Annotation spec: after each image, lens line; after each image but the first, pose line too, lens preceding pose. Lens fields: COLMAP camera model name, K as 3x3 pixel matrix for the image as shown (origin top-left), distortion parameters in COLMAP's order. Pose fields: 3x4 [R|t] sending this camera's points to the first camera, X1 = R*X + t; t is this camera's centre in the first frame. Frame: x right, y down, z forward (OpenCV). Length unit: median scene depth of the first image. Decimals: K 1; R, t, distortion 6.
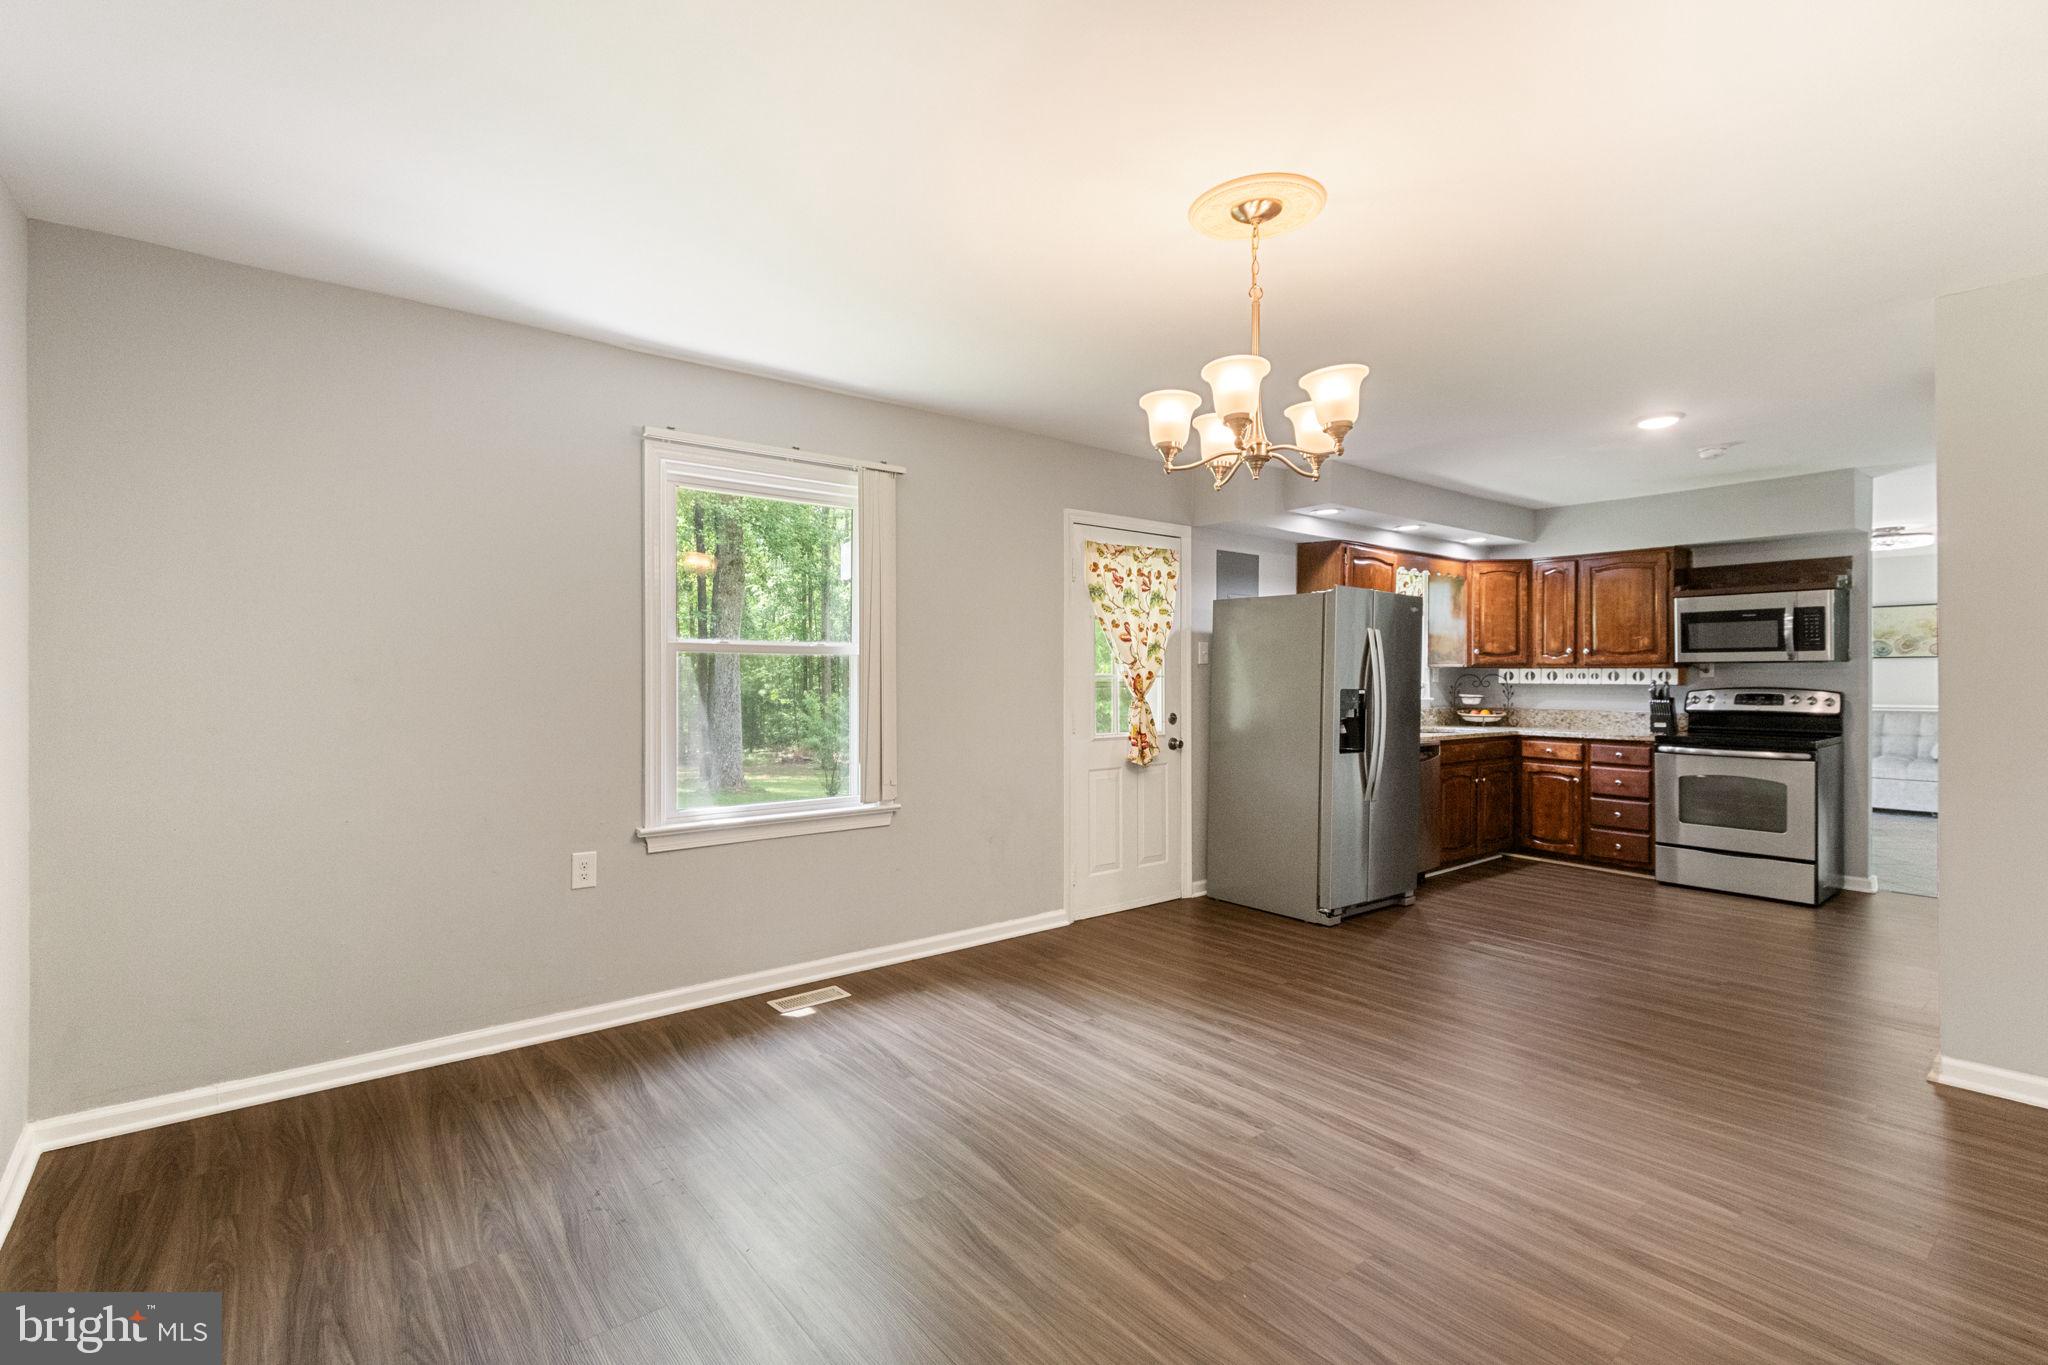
lens RADIAL K [[935.3, 0, 1008.5], [0, 935.3, 683.3], [0, 0, 1]] dist [-0.000544, -0.000573]
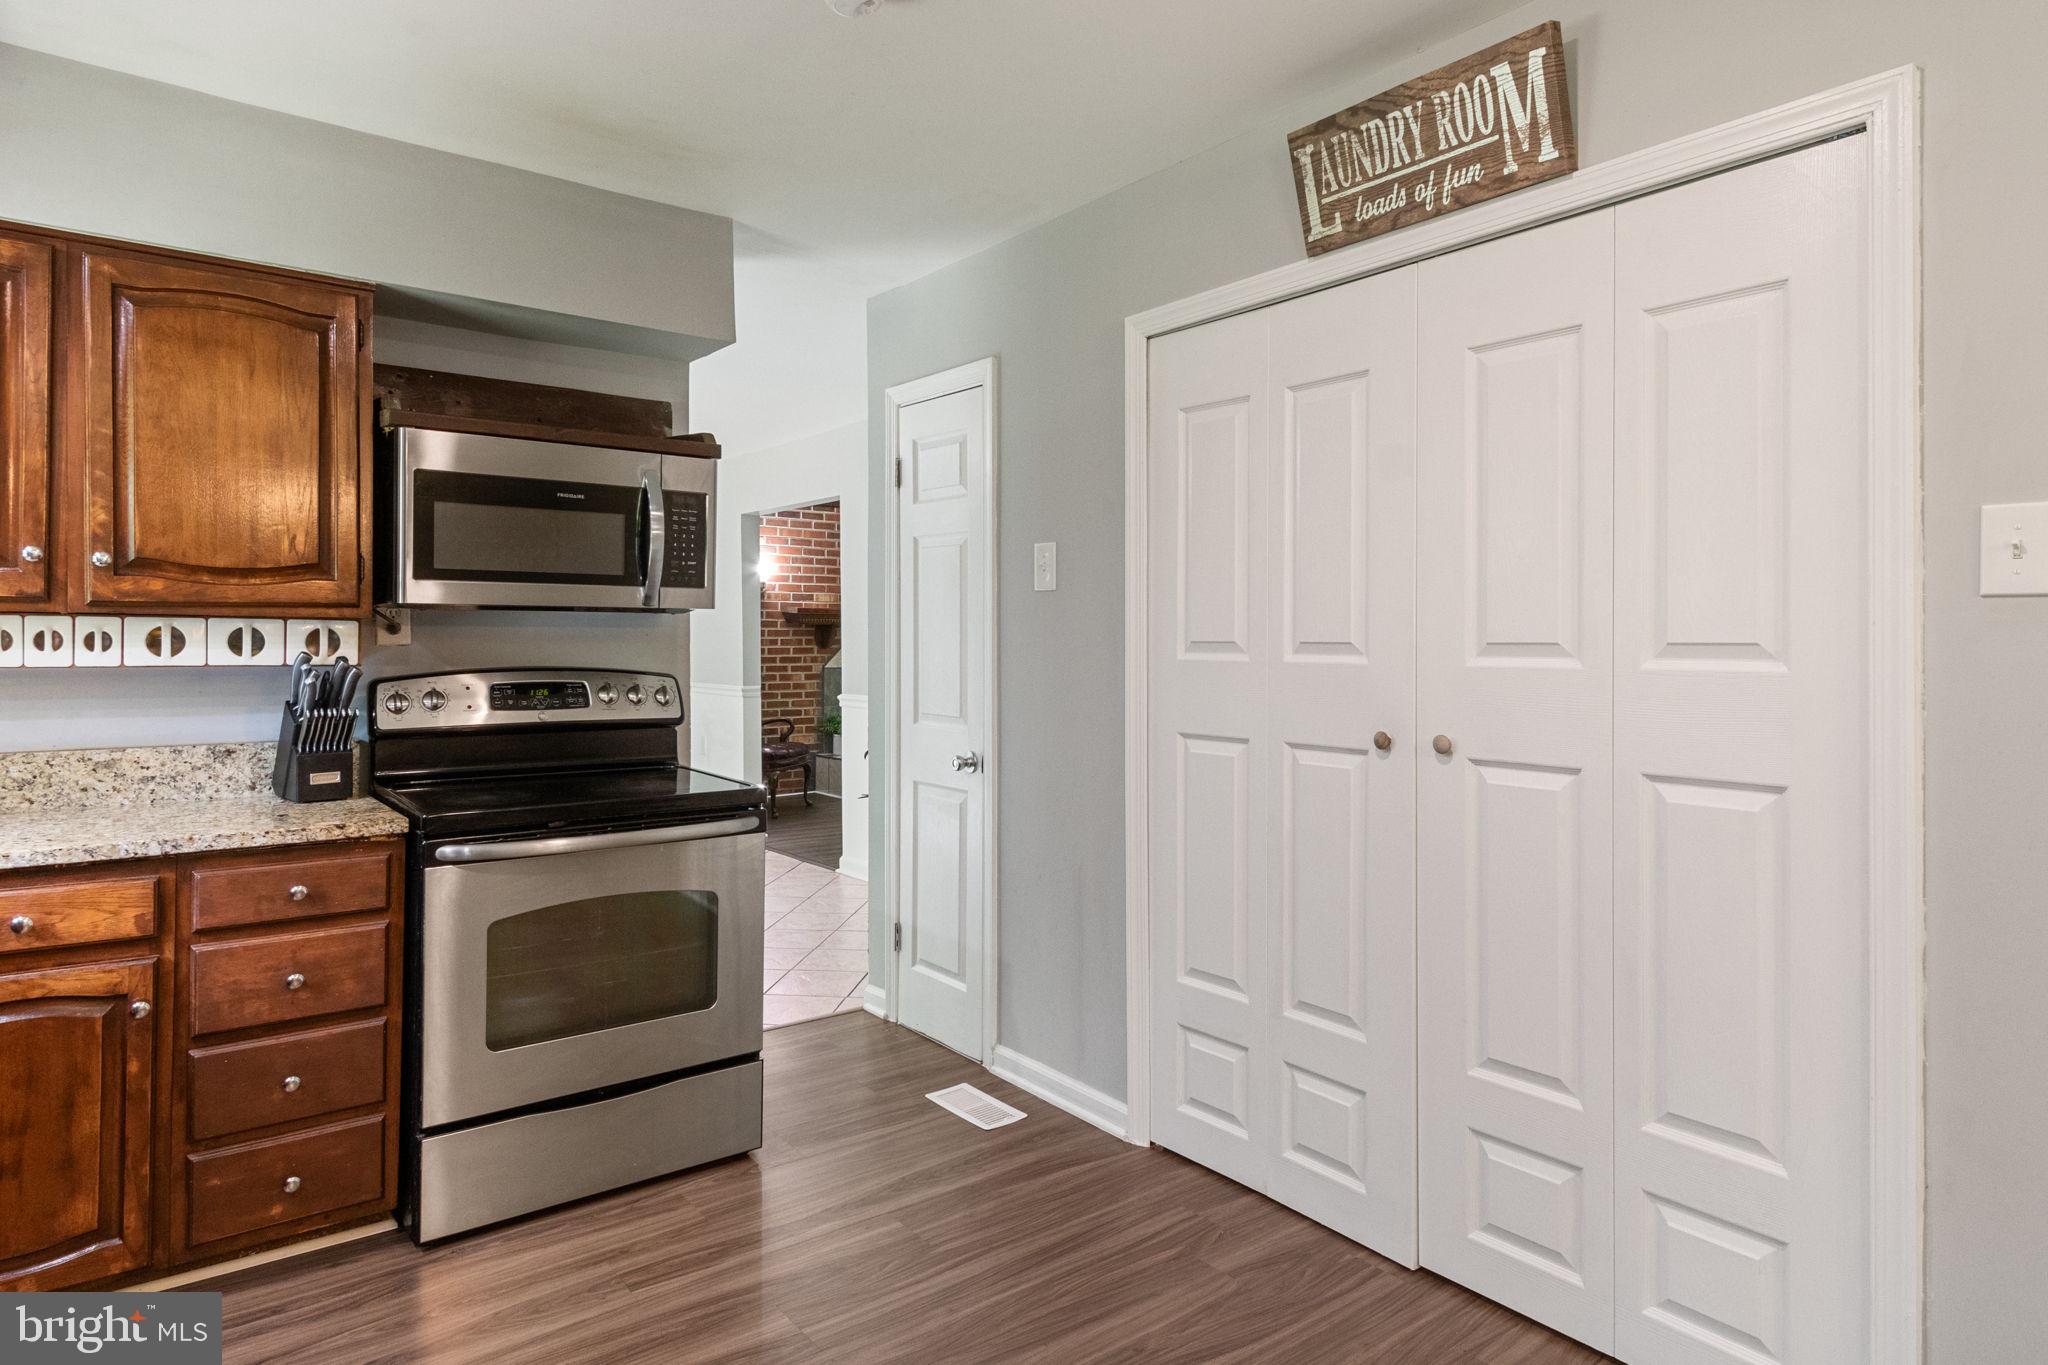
lens RADIAL K [[1151.3, 0, 1043.7], [0, 1151.3, 650.6], [0, 0, 1]] dist [0.007156, -0.002114]
pose [[-0.003715, -0.006732, 0.999970, 0.254337], [0.005801, 0.999960, 0.006753, -0.005665], [-0.999976, 0.005825, -0.003676, 0.723052]]
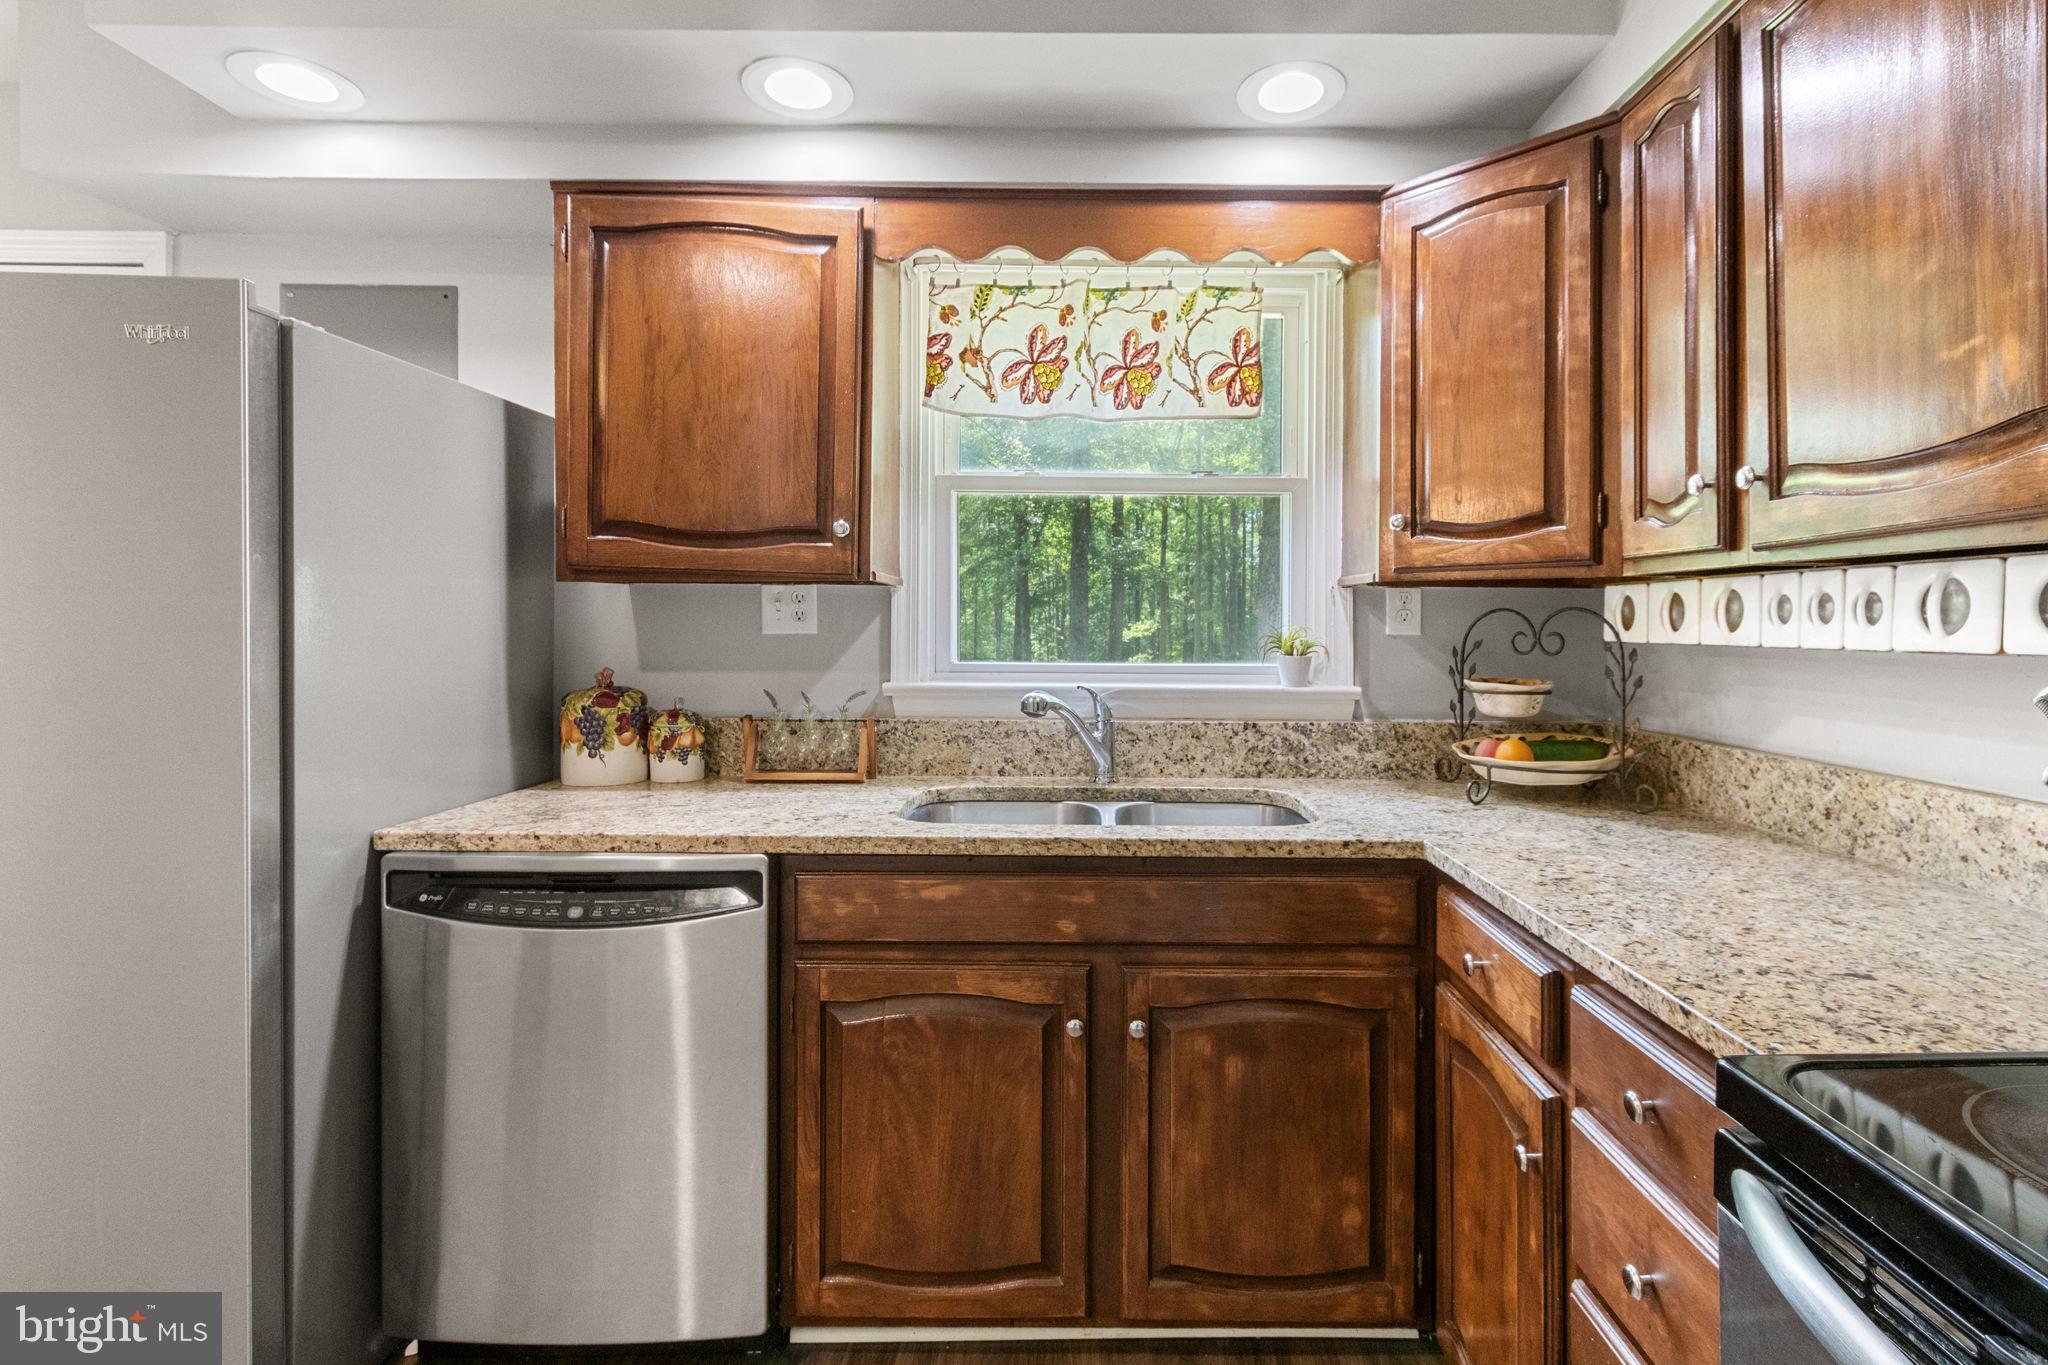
lens RADIAL K [[960.4, 0, 1126.3], [0, 960.4, 631.2], [0, 0, 1]] dist [-0.010433, 0.002118]
pose [[0.801427, 0.003382, -0.598083, 0.655336], [-0.007634, 0.999960, -0.004575, -0.001043], [0.598043, 0.008232, 0.801421, 0.797621]]
